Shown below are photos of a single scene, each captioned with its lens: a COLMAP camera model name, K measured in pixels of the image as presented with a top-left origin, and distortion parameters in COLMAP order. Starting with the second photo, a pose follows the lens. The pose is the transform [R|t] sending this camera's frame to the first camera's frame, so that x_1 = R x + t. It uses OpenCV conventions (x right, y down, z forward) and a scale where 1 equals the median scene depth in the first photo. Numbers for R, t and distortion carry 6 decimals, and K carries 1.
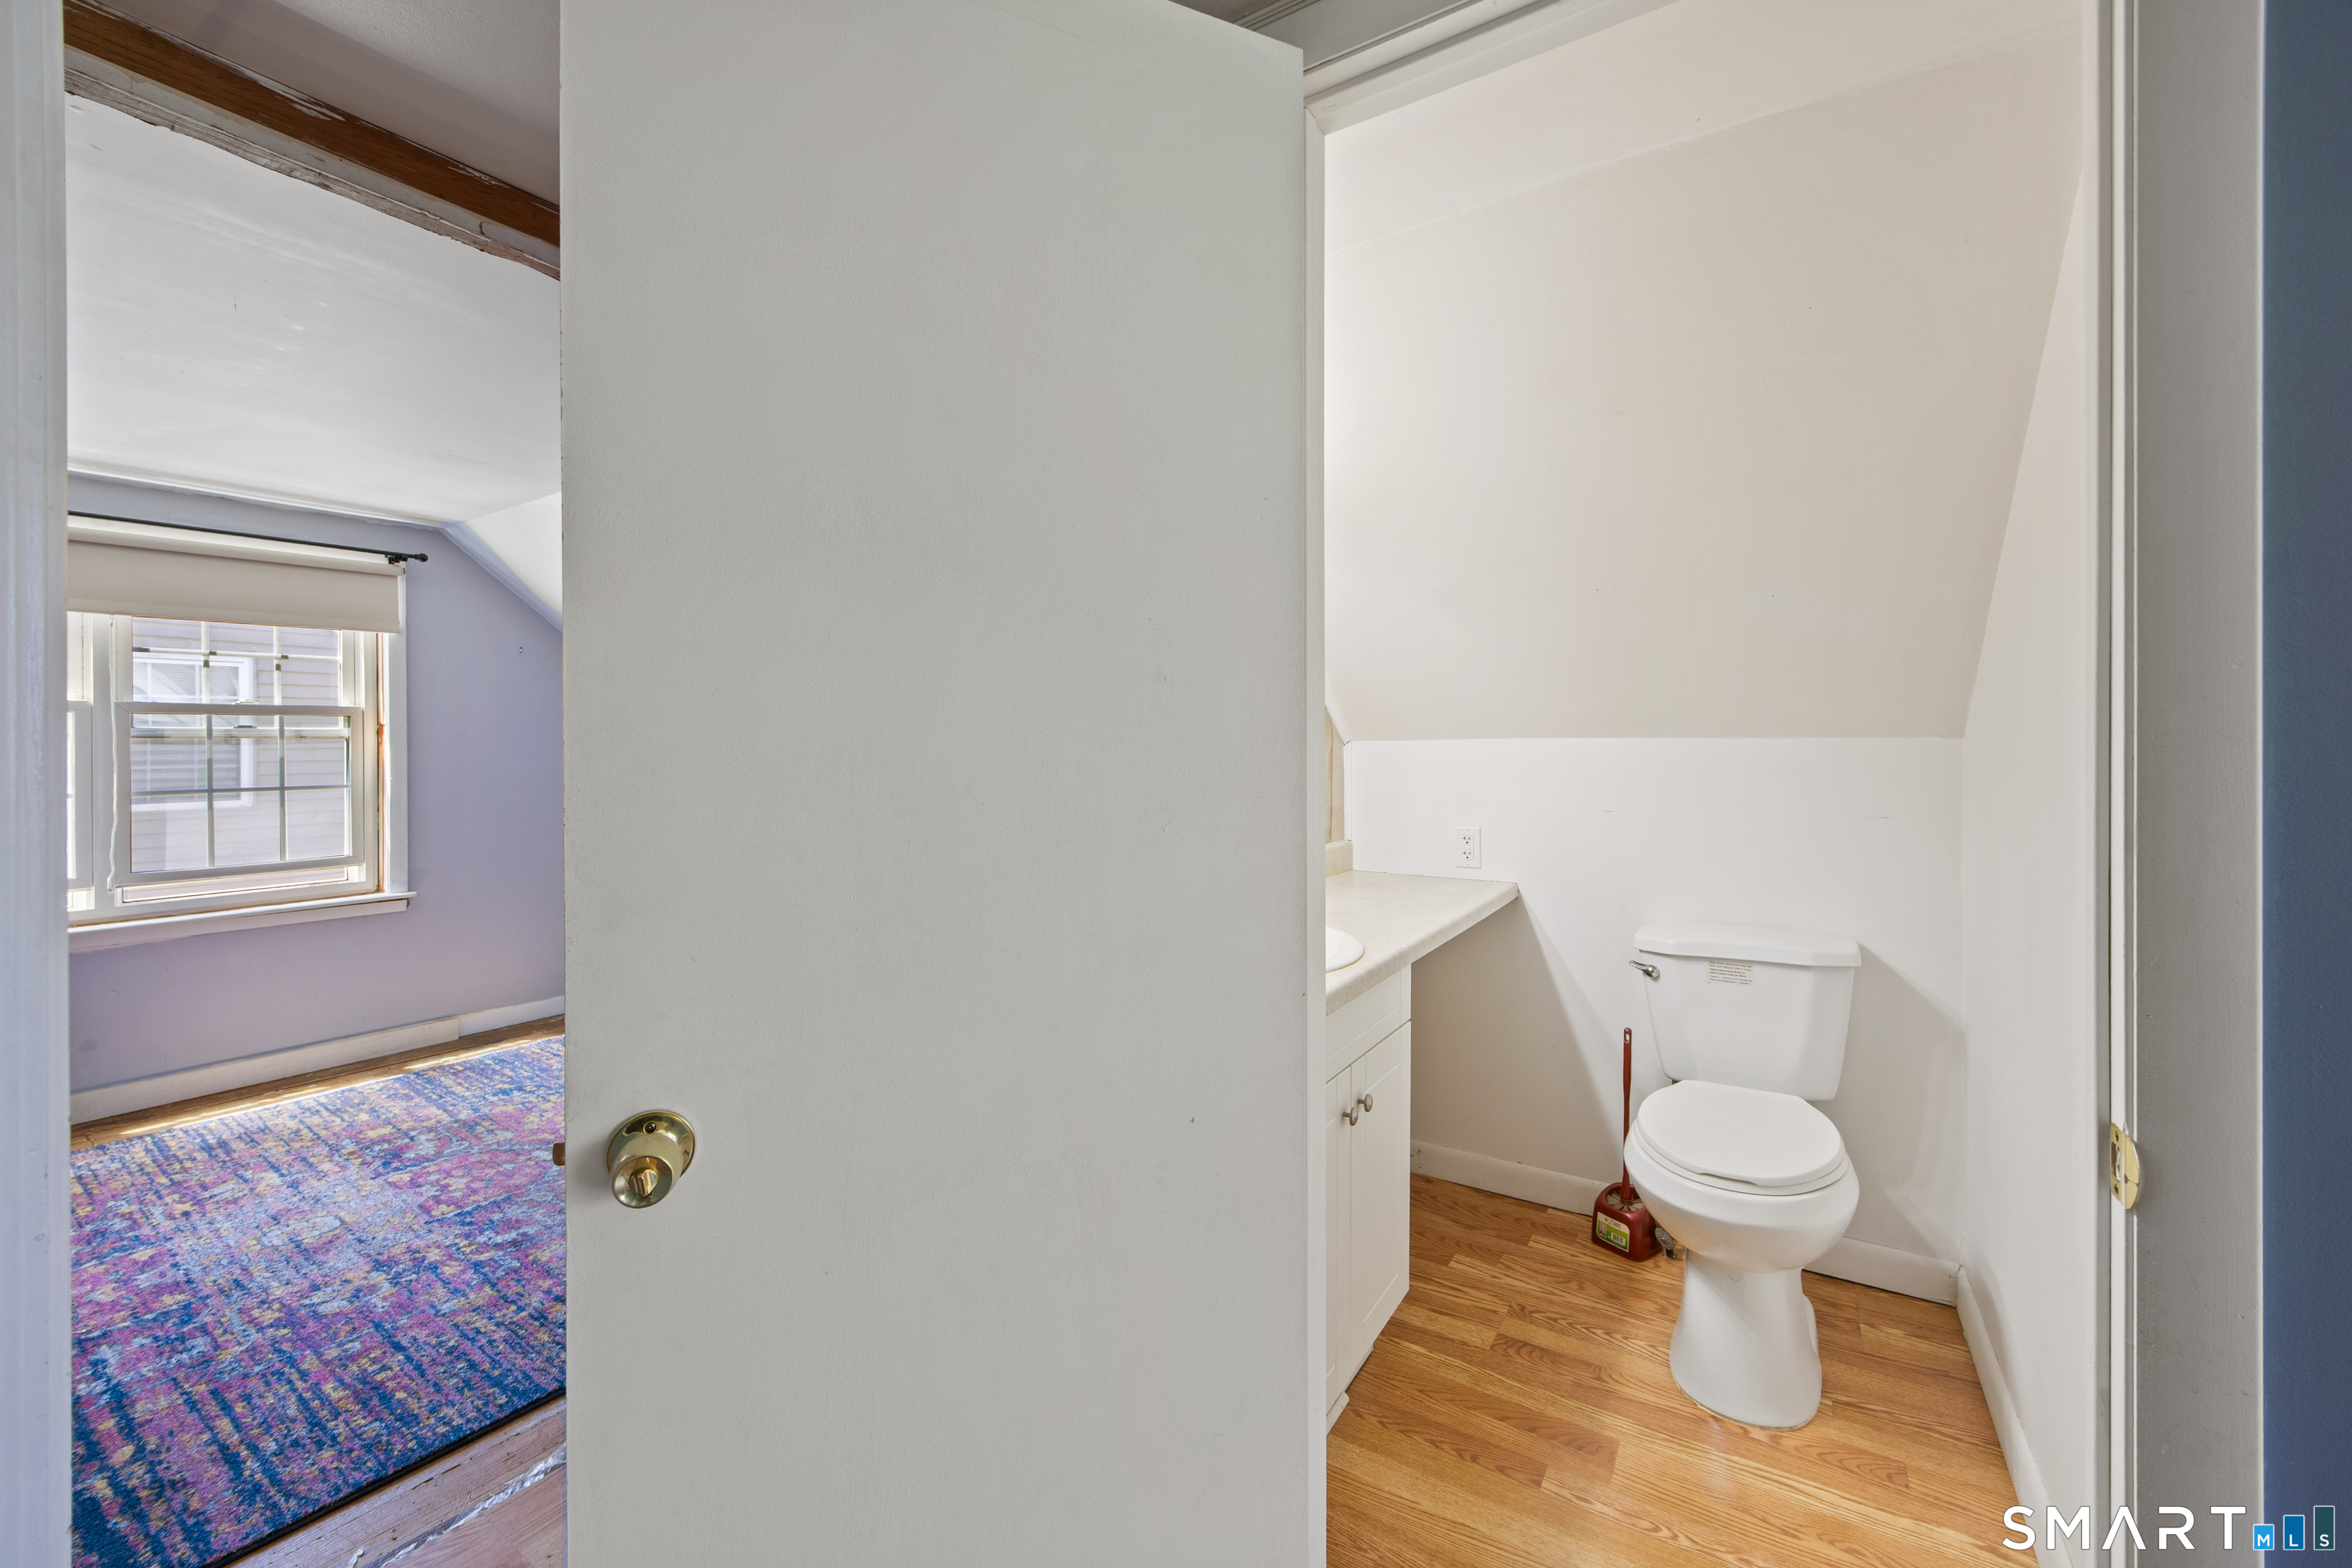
lens RADIAL K [[929.3, 0, 1183.7], [0, 929.3, 742.5], [0, 0, 1]] dist [-0.001711, 0.000863]
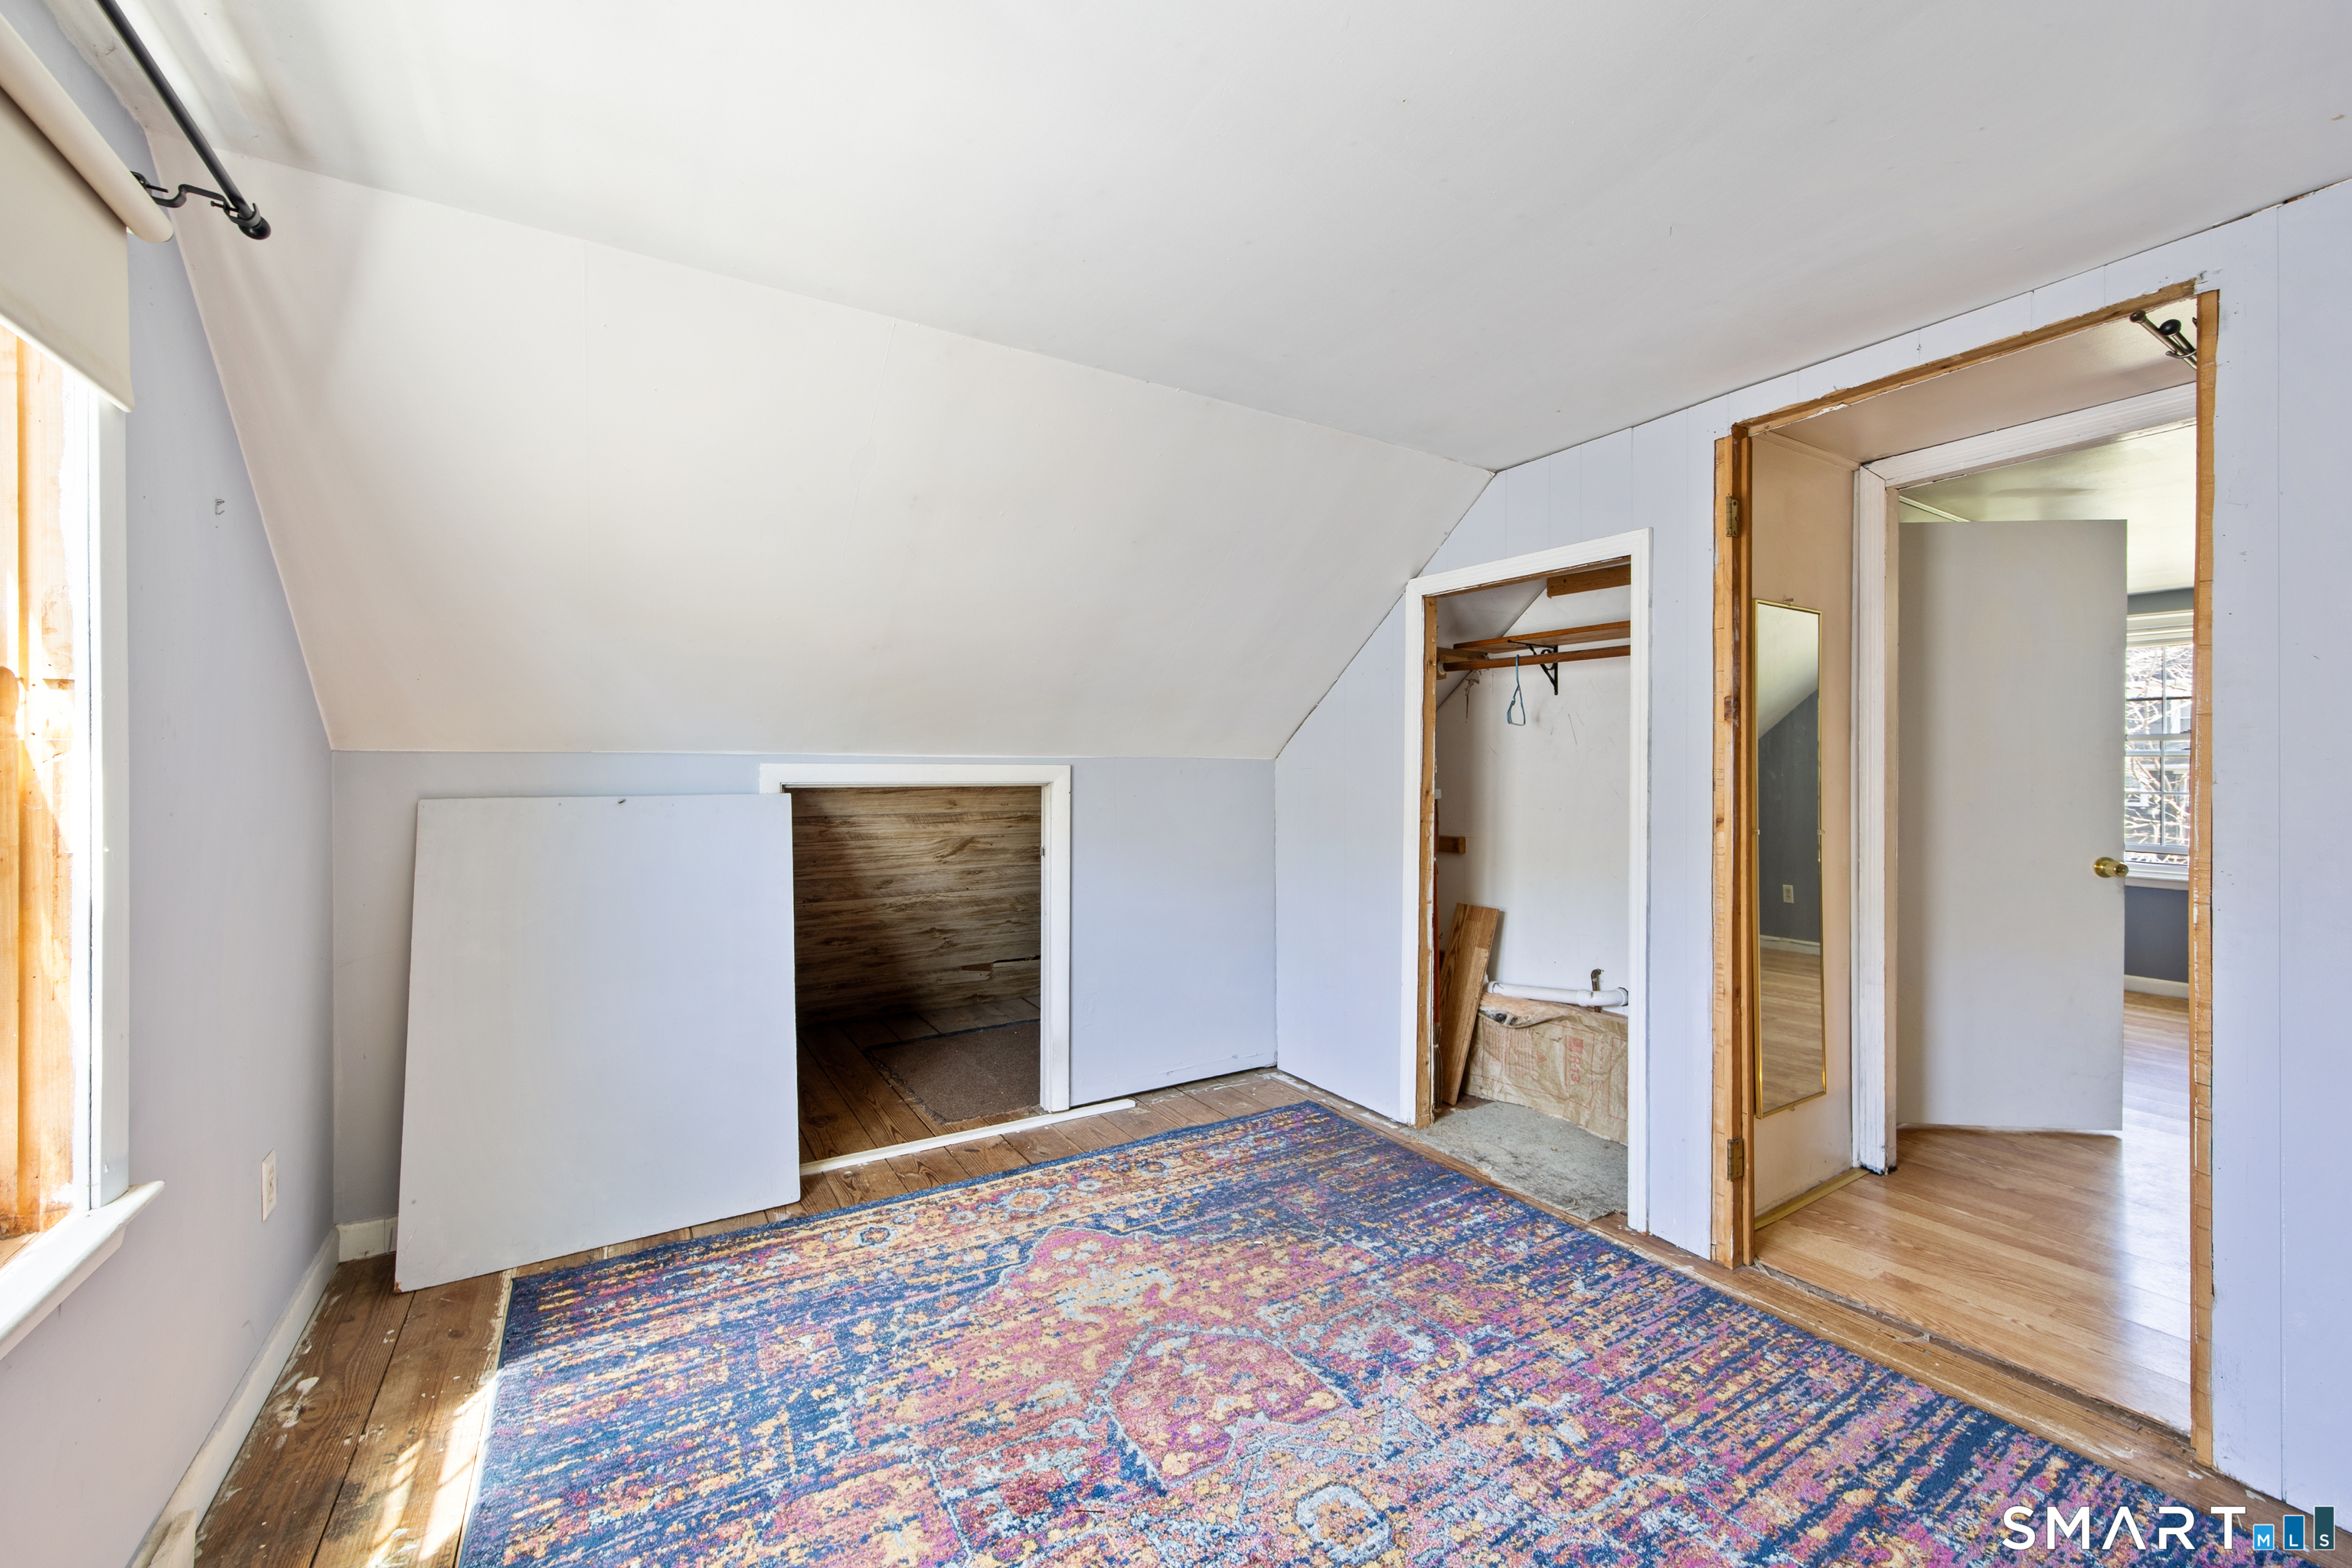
lens RADIAL K [[929.3, 0, 1180.4], [0, 929.3, 775.4], [0, 0, 1]] dist [-0.001711, 0.000863]
pose [[0.423921, -0.001441, 0.905698, -1.209757], [-0.000709, 0.999998, 0.001924, 0.019660], [-0.905699, -0.001458, 0.423919, 0.649203]]
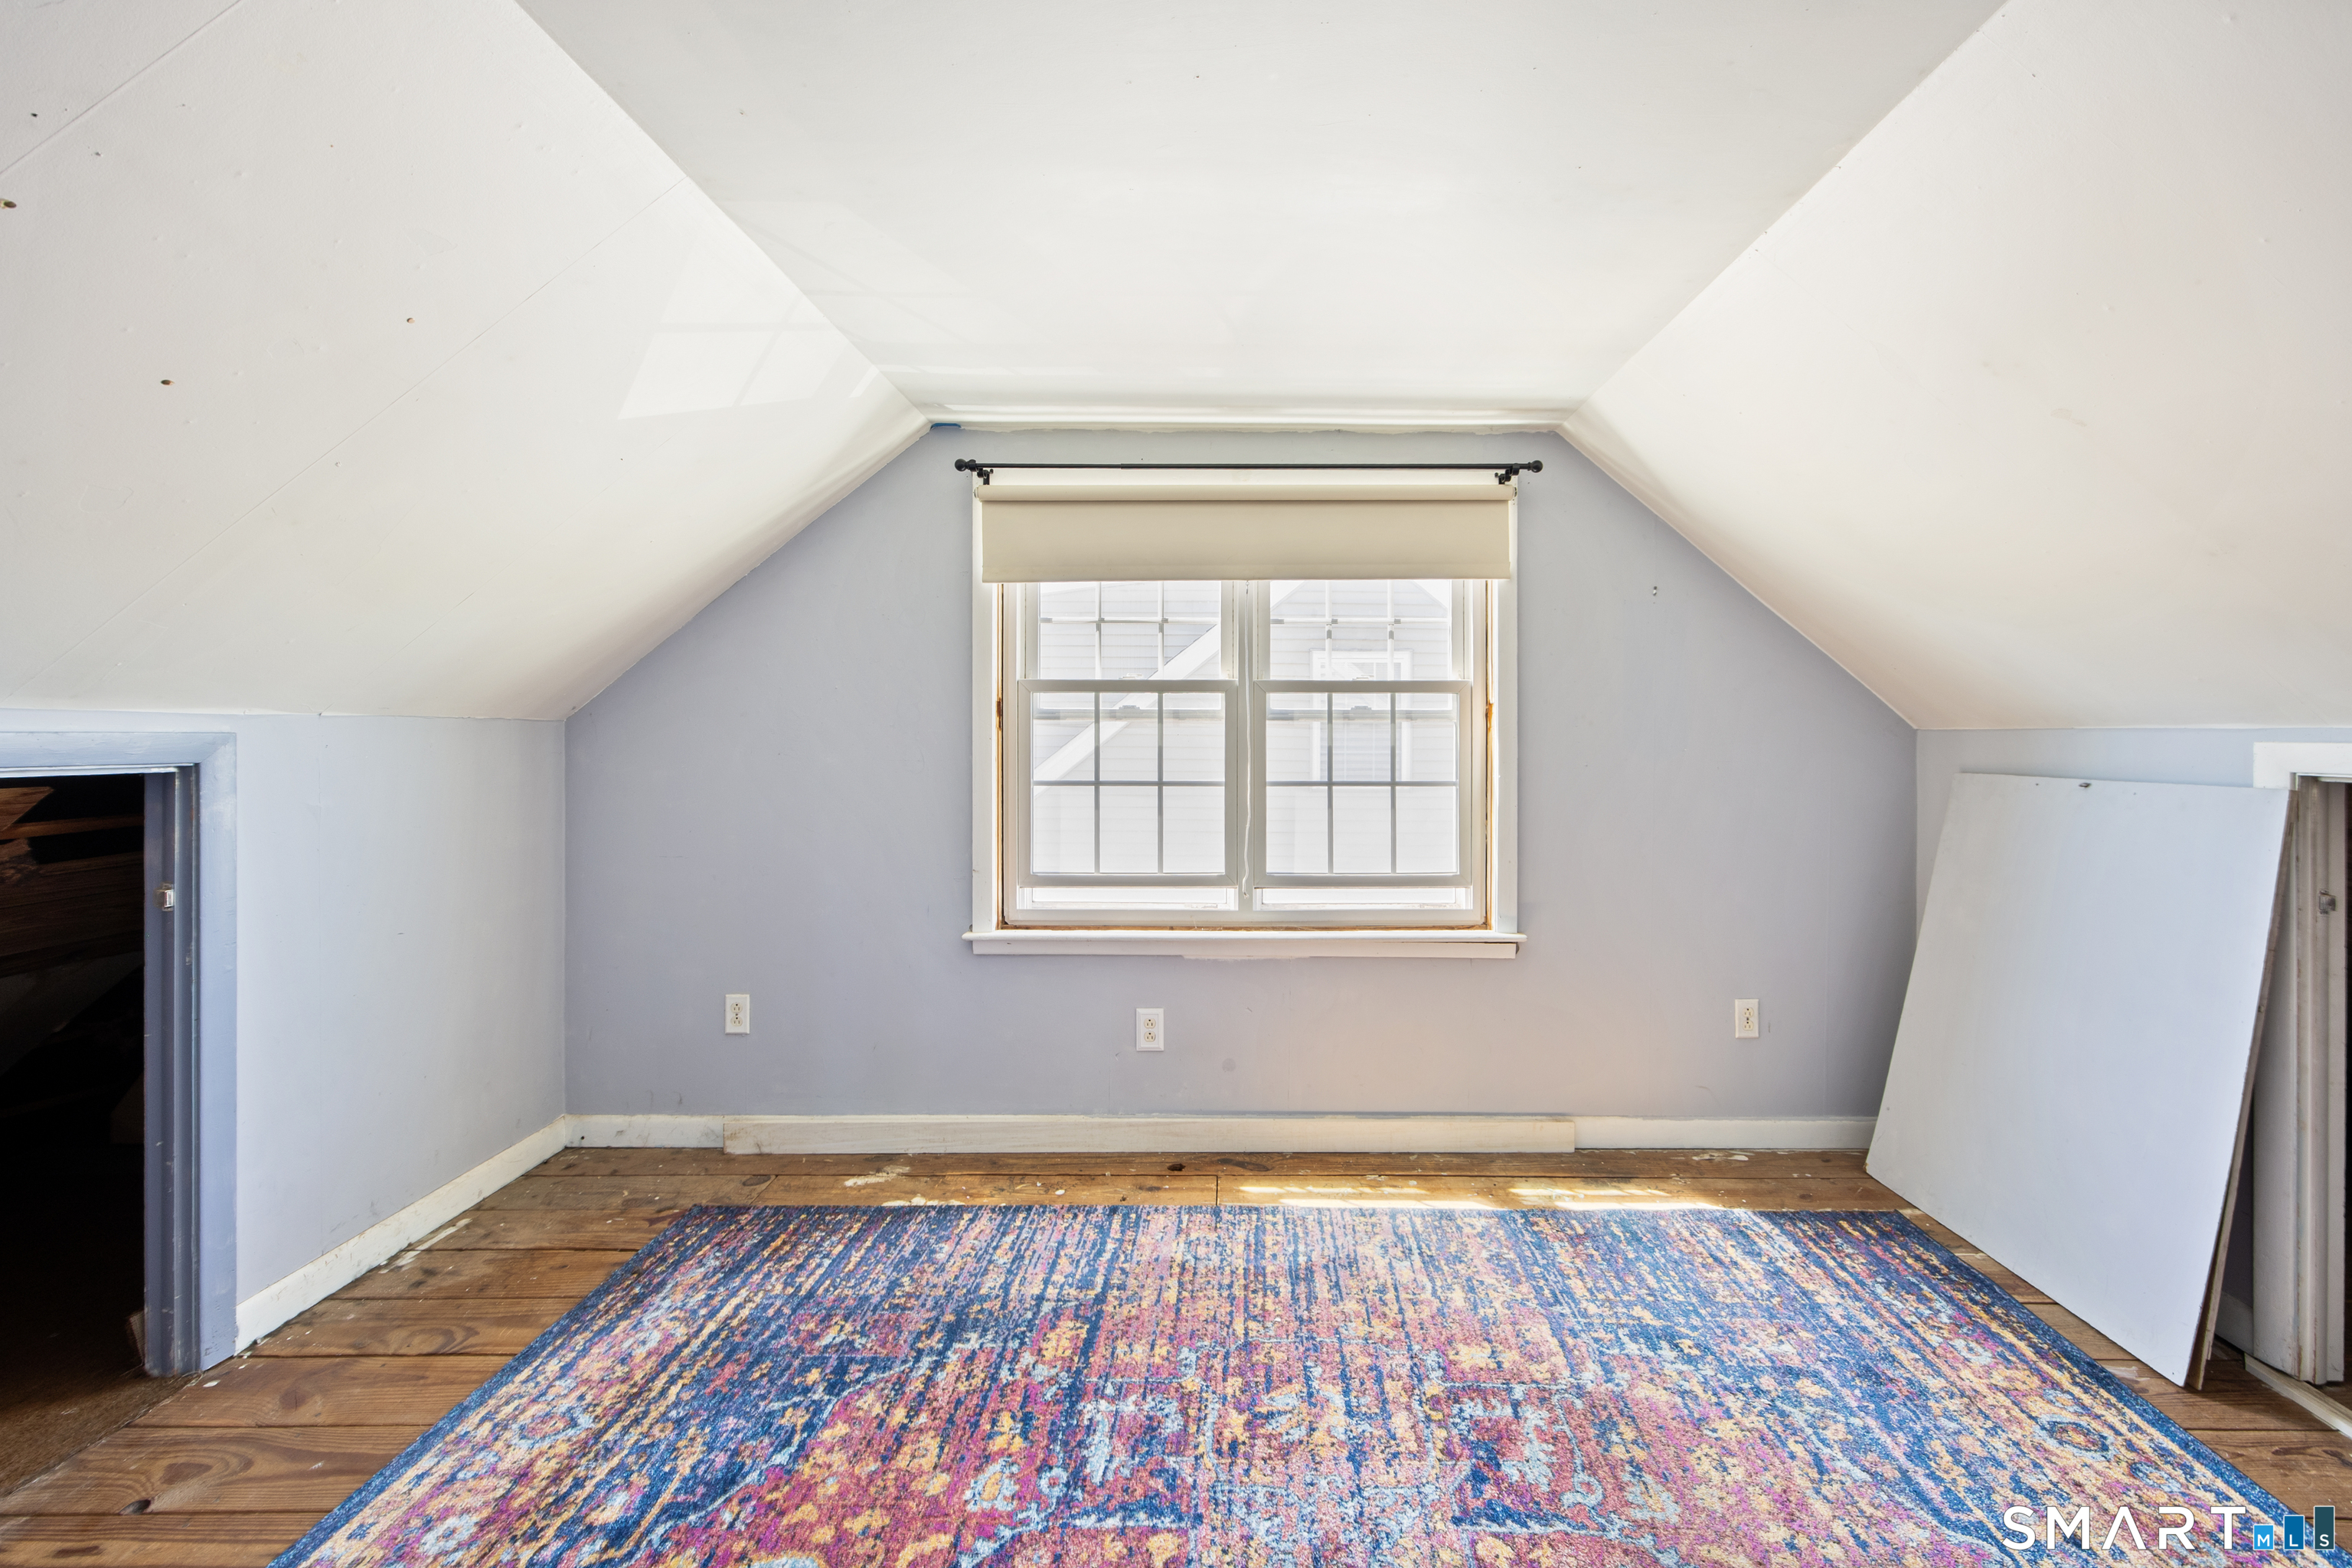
lens RADIAL K [[929.3, 0, 1245.6], [0, 929.3, 735.6], [0, 0, 1]] dist [-0.001711, 0.000863]
pose [[0.551592, 0.002675, -0.834110, -0.427323], [-0.007366, 0.999971, -0.001664, 0.011690], [0.834081, 0.007061, 0.551596, 0.518712]]
